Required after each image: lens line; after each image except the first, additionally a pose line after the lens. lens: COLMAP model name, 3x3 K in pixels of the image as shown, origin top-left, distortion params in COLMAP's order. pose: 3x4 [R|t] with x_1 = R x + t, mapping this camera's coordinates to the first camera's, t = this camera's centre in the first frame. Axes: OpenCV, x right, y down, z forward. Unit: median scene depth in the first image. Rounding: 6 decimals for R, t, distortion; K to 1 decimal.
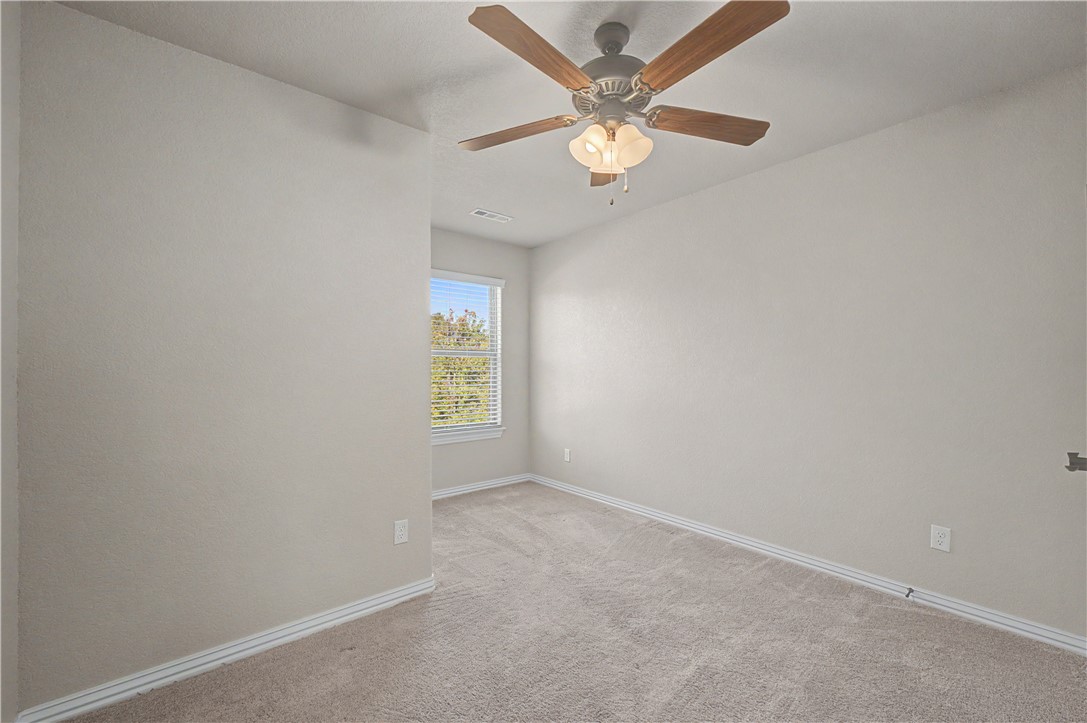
lens RADIAL K [[442.7, 0, 547.4], [0, 442.7, 364.0], [0, 0, 1]] dist [-0.000625, 0.000297]
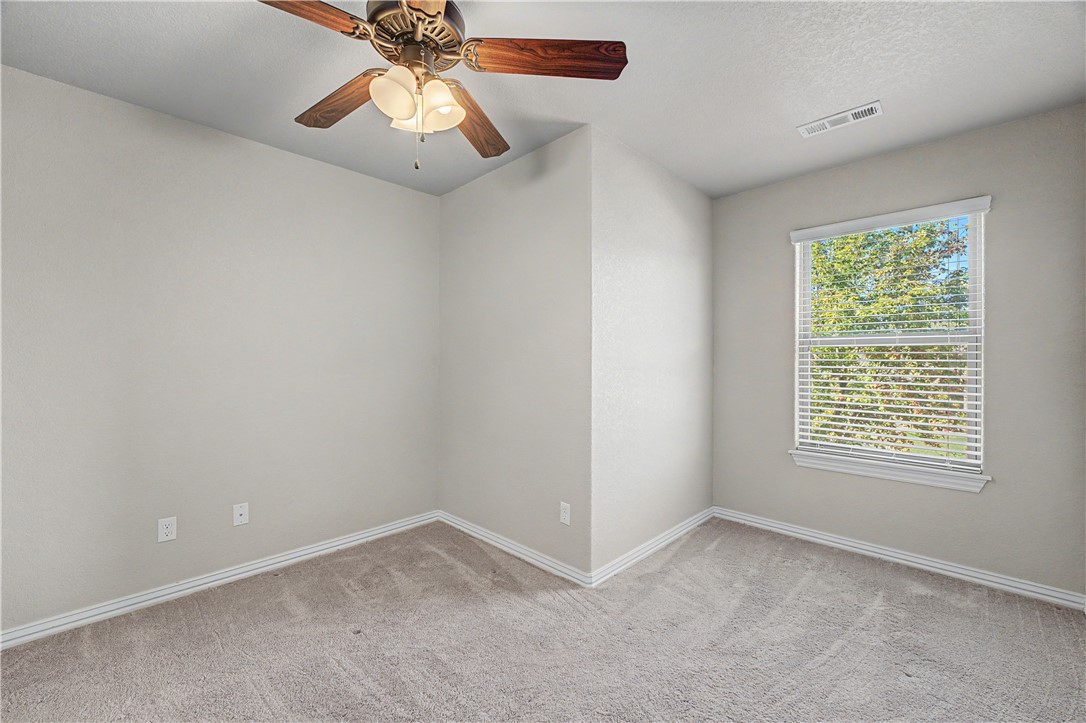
lens RADIAL K [[442.3, 0, 546.5], [0, 442.3, 358.8], [0, 0, 1]] dist [-0.000625, 0.000297]
pose [[0.097678, 0.007799, -0.995188, 0.453531], [0.007390, 0.999936, 0.008561, -0.006856], [0.995191, -0.008190, 0.097614, 0.517918]]
